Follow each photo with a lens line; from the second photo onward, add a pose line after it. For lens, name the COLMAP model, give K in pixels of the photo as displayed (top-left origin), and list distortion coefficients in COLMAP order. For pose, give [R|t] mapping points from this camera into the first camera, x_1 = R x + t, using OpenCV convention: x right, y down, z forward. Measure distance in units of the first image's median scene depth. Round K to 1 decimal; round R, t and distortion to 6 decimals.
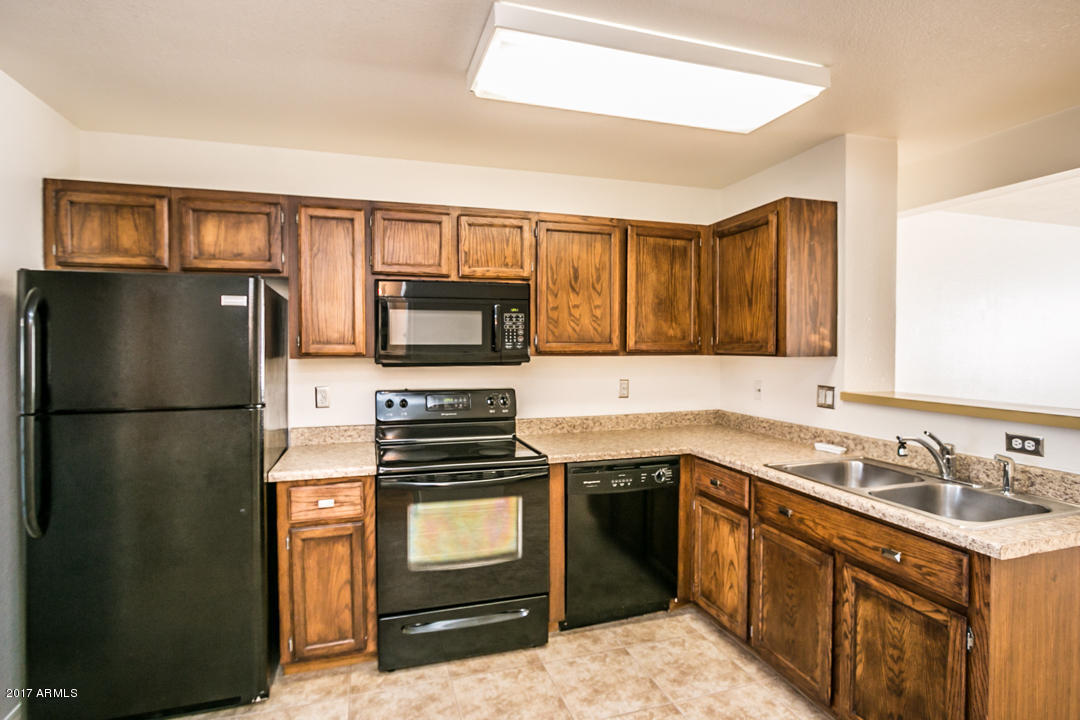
lens RADIAL K [[546.1, 0, 513.5], [0, 546.1, 356.7], [0, 0, 1]] dist [-0.004885, 0.000678]
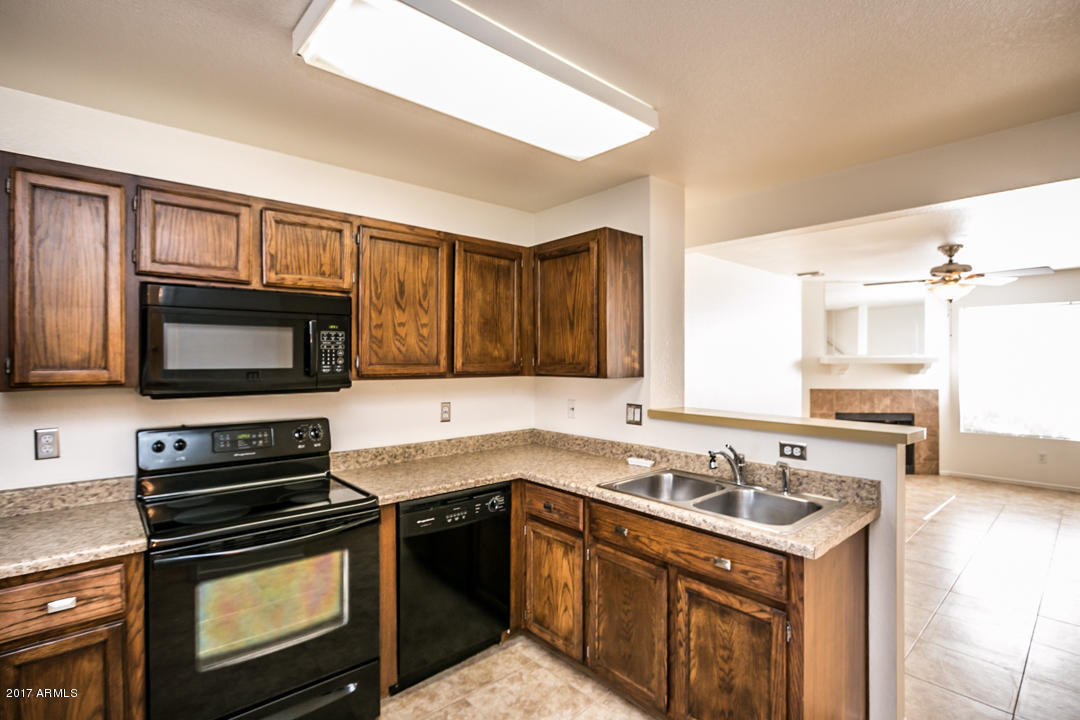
lens RADIAL K [[533.5, 0, 517.0], [0, 533.5, 358.4], [0, 0, 1]] dist [-0.012912, 0.001471]
pose [[0.912452, 0.001946, 0.409178, -0.078330], [0.006436, 0.999797, -0.019107, -0.019339], [-0.409132, 0.020067, 0.912254, 0.130978]]
